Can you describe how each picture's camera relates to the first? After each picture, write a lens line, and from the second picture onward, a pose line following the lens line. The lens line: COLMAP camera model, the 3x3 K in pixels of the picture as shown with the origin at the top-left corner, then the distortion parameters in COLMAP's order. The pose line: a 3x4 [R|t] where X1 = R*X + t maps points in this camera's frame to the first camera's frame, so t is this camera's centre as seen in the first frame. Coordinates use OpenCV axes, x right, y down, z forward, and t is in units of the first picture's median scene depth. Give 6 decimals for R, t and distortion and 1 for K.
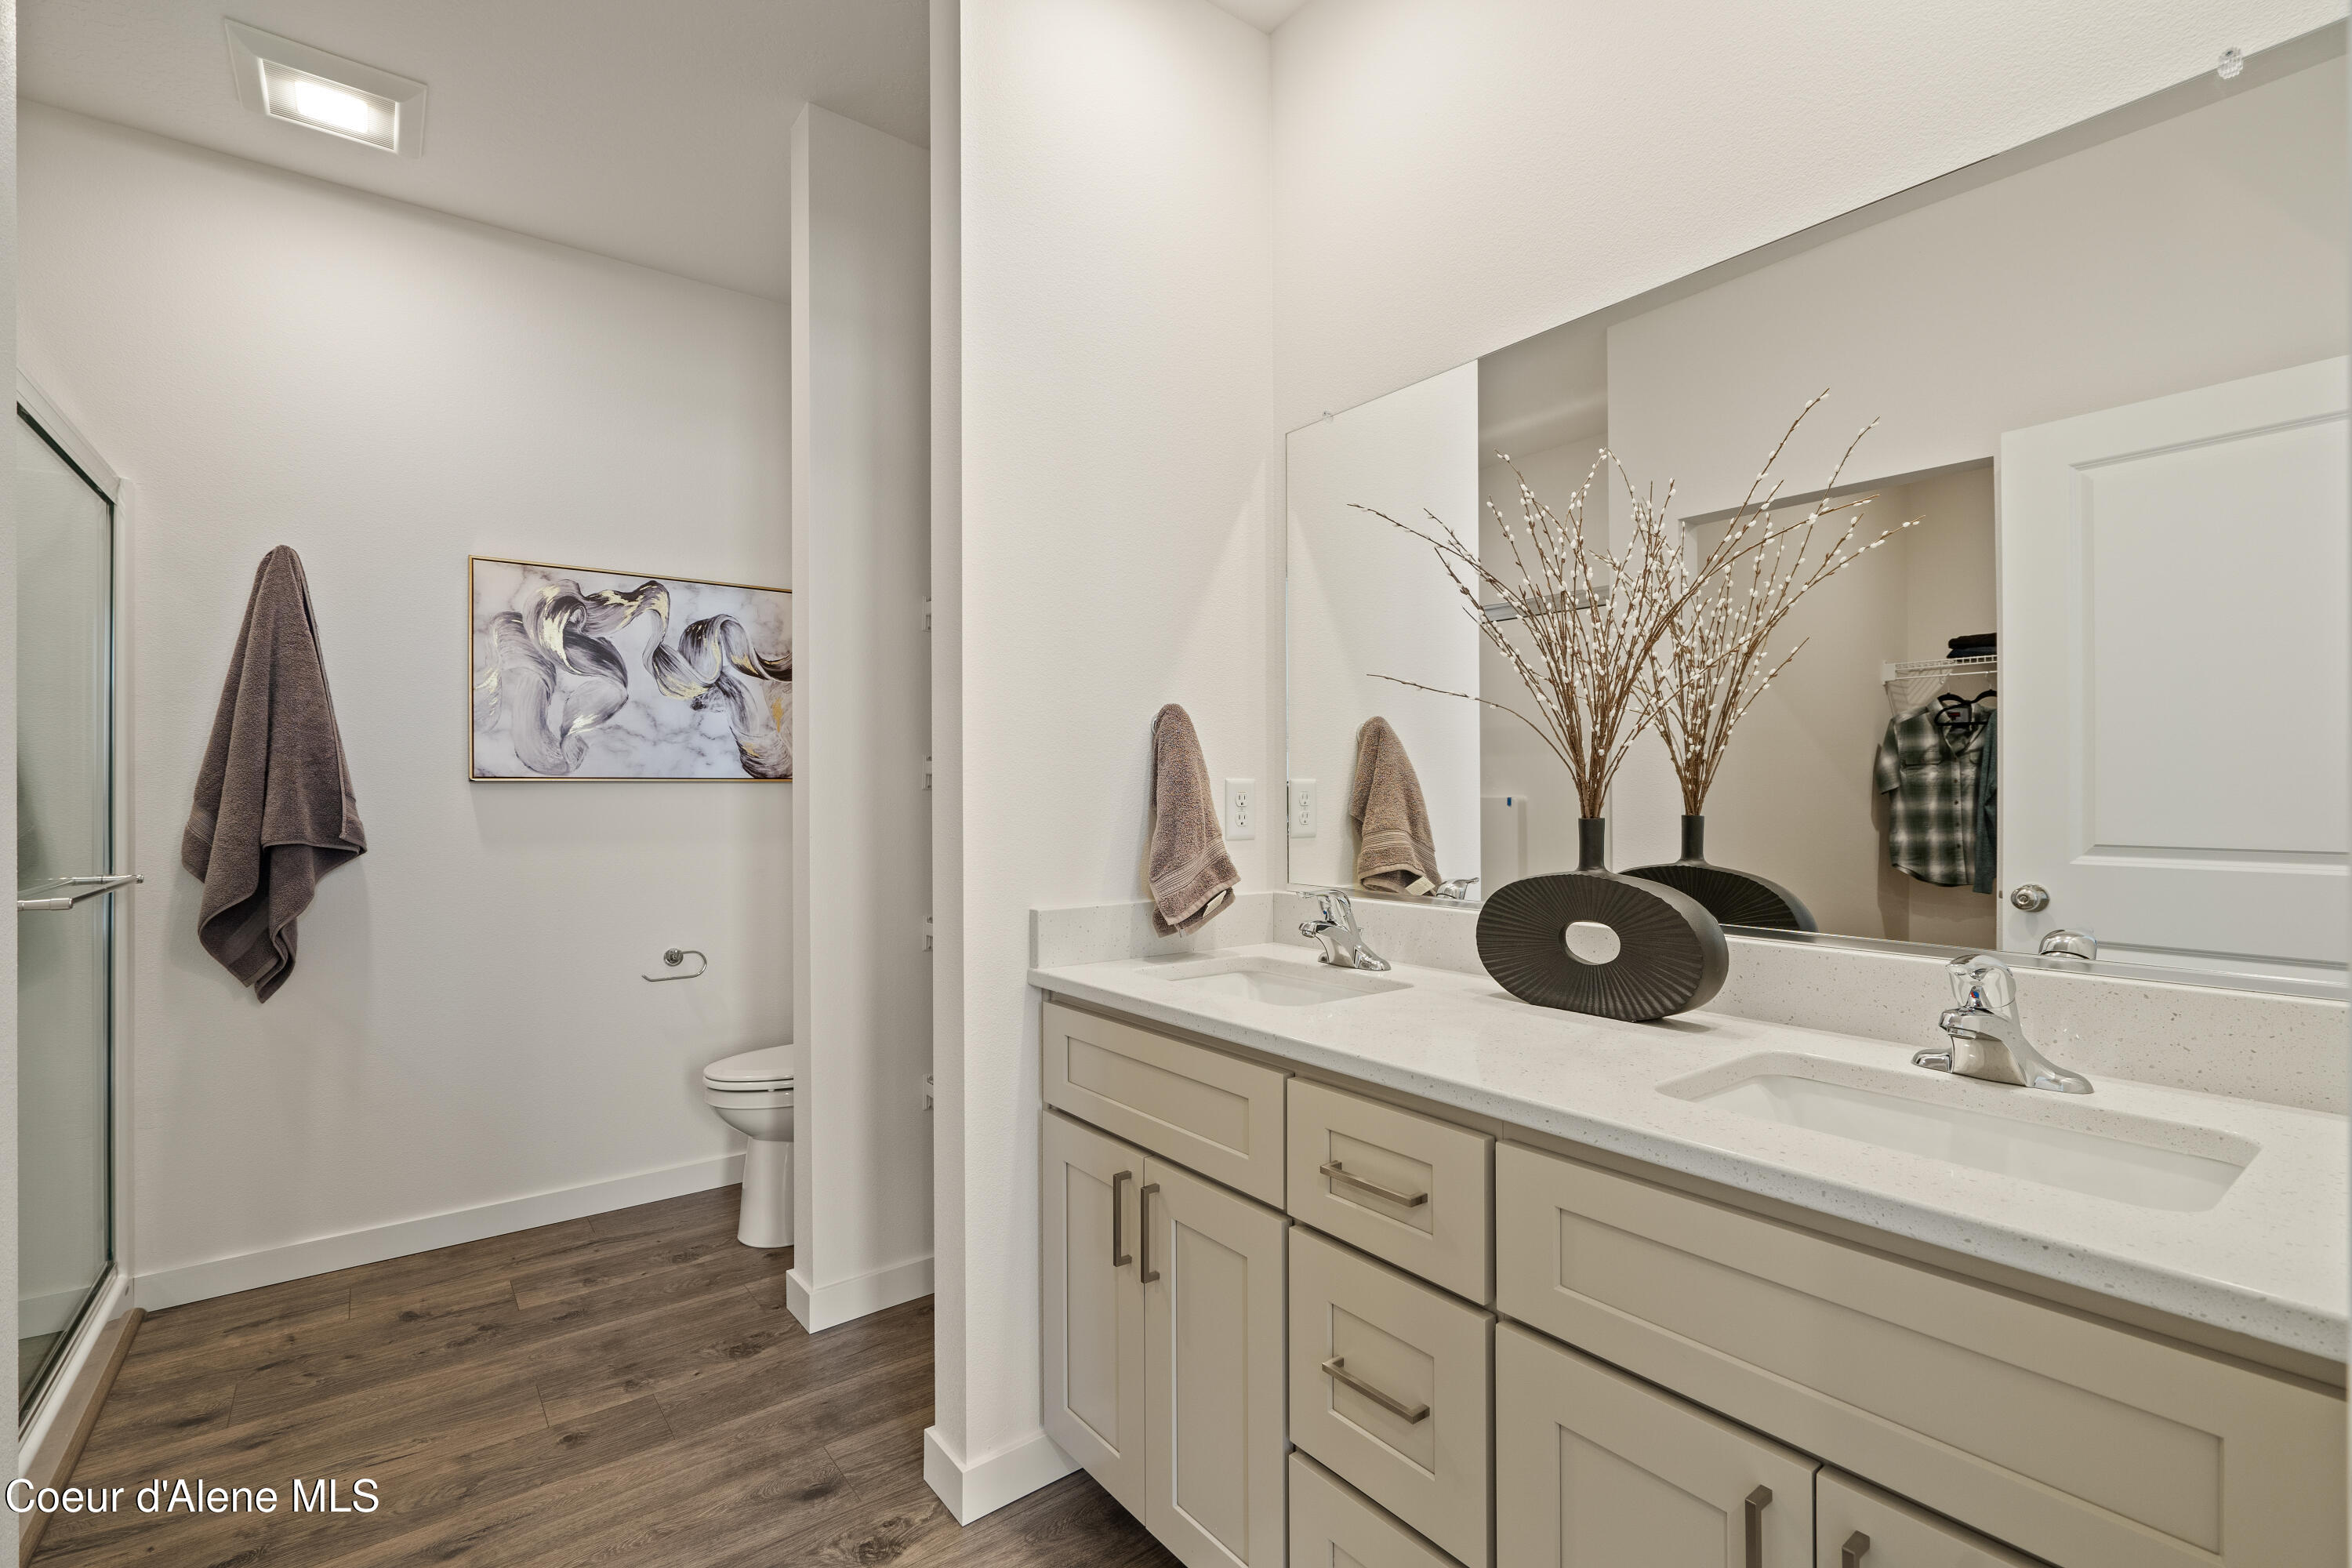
lens RADIAL K [[1059.6, 0, 1185.0], [0, 1059.6, 793.0], [0, 0, 1]] dist [-0.006677, 0.002963]
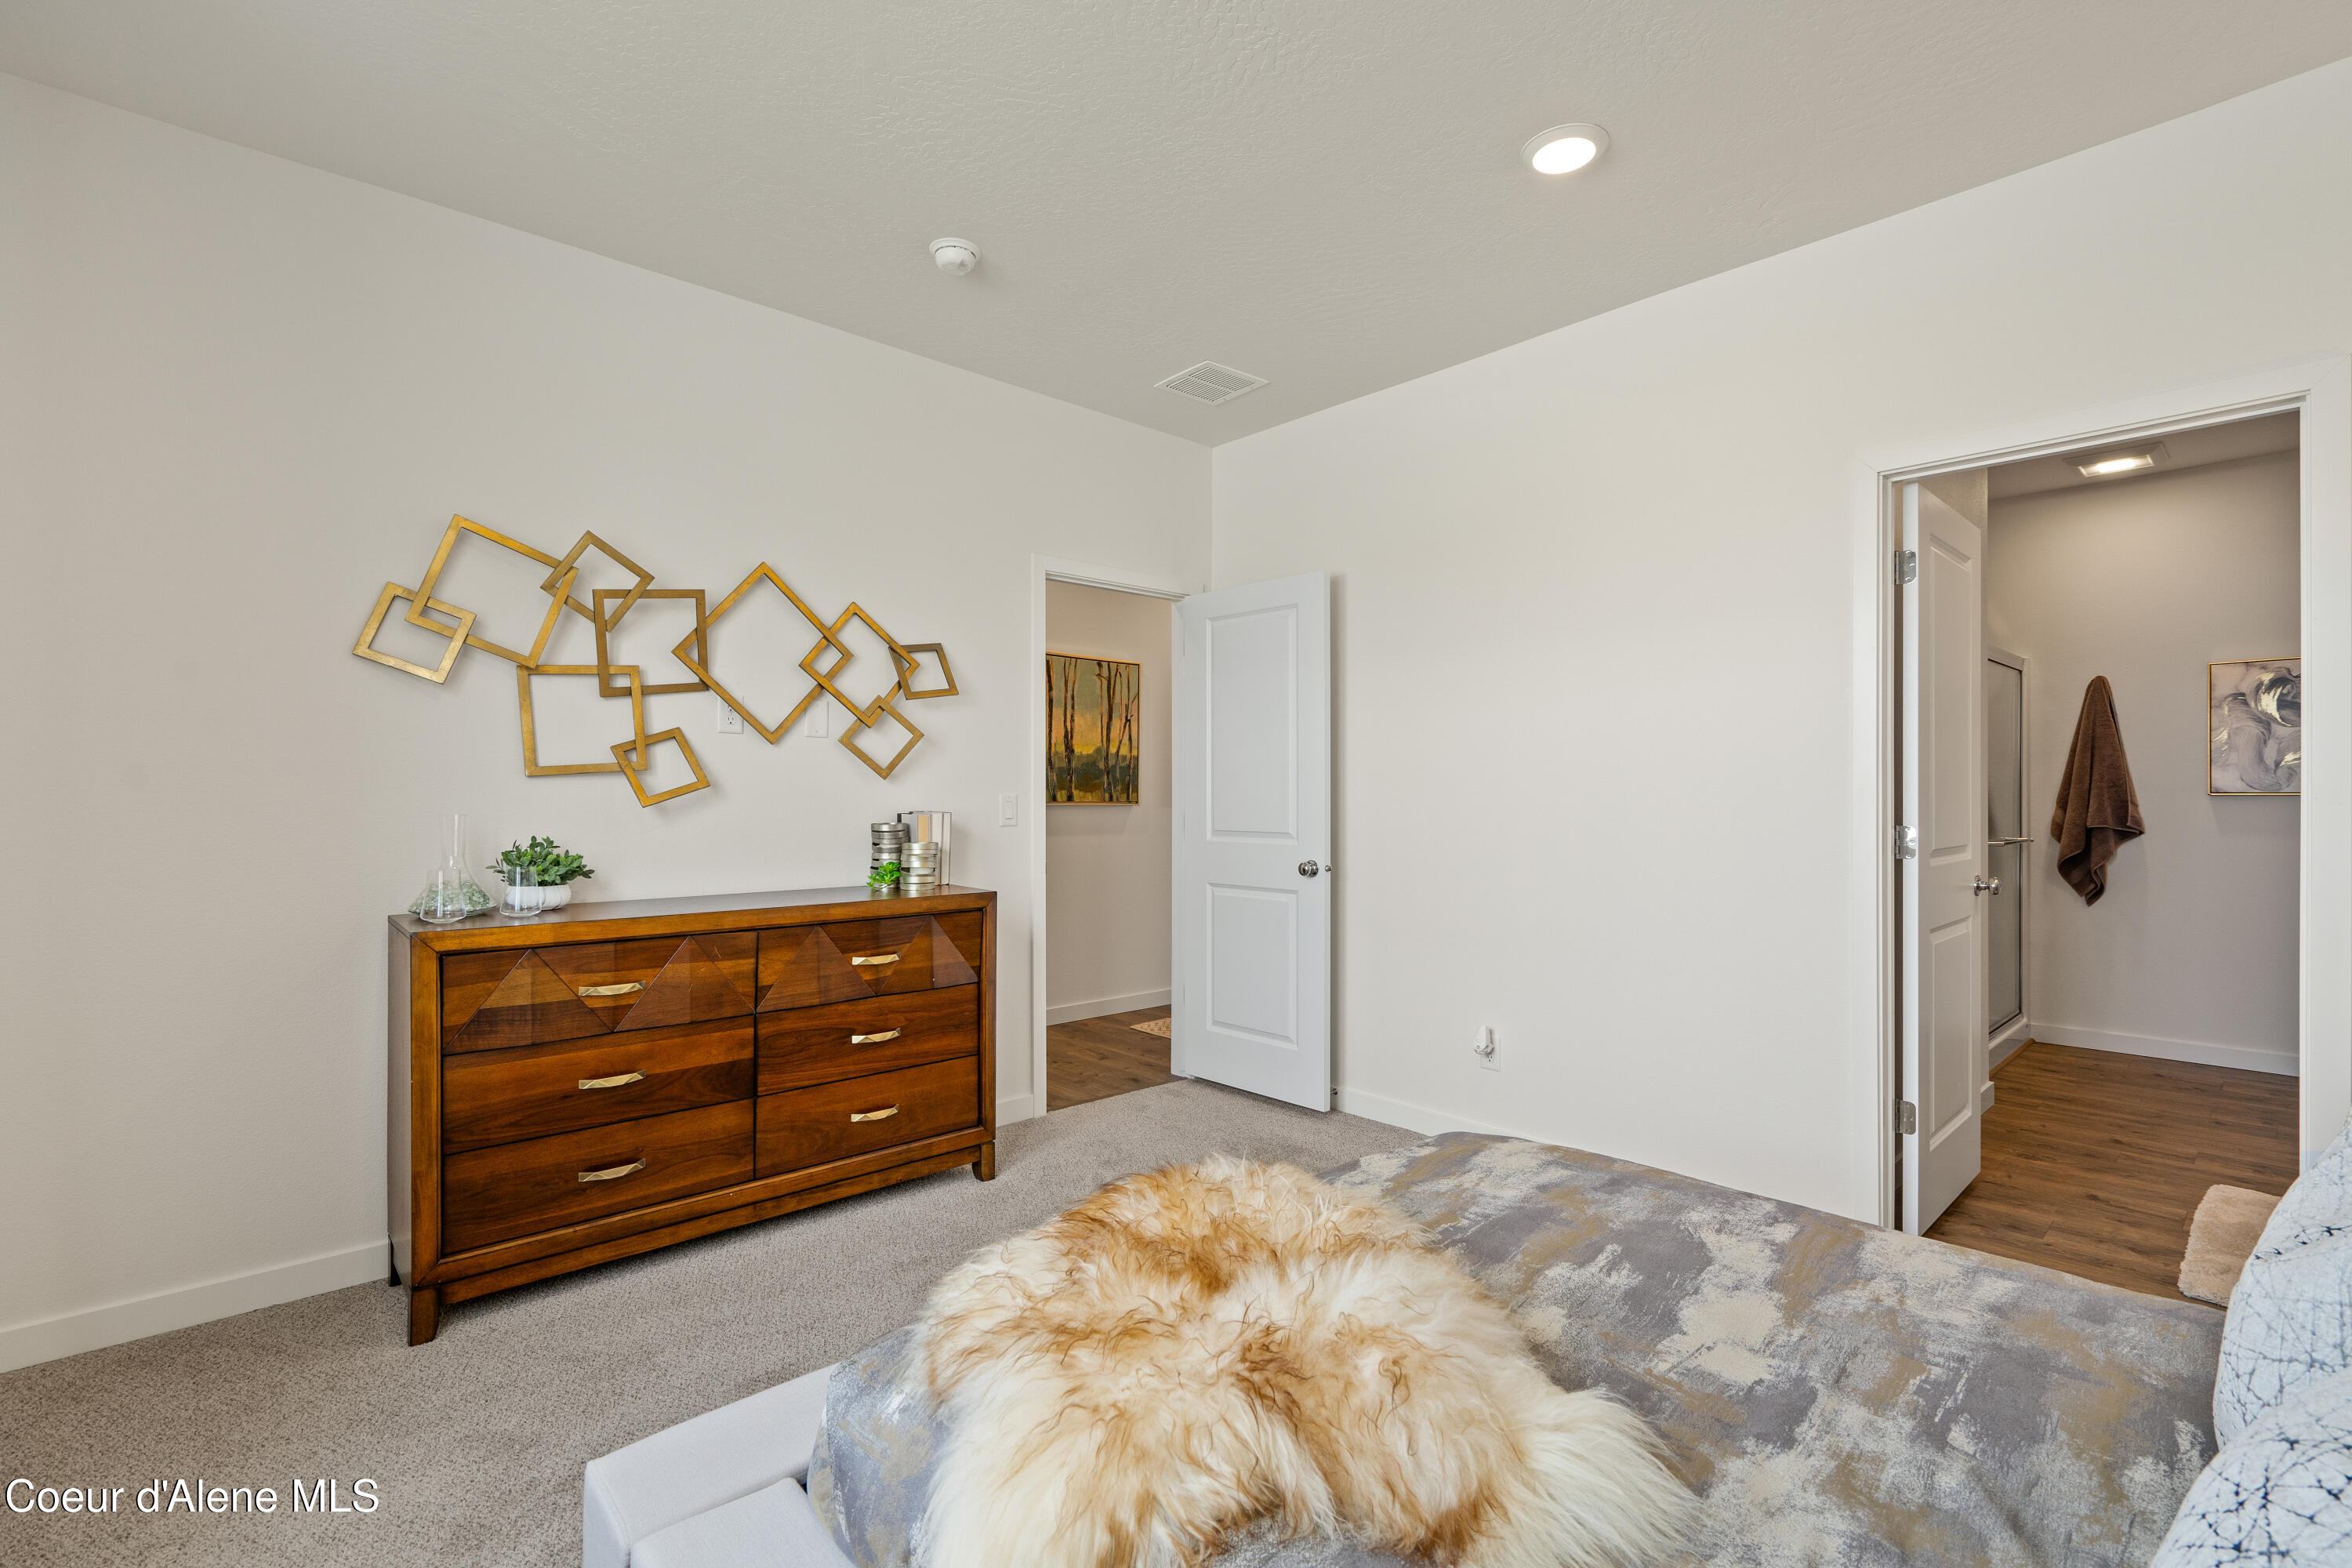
lens RADIAL K [[1059.6, 0, 1184.0], [0, 1059.6, 787.6], [0, 0, 1]] dist [-0.006677, 0.002963]
pose [[0.100101, 0.004222, -0.994968, 0.917024], [0.003032, 0.999985, 0.004548, -0.038371], [0.994973, -0.003472, 0.100087, -0.877997]]
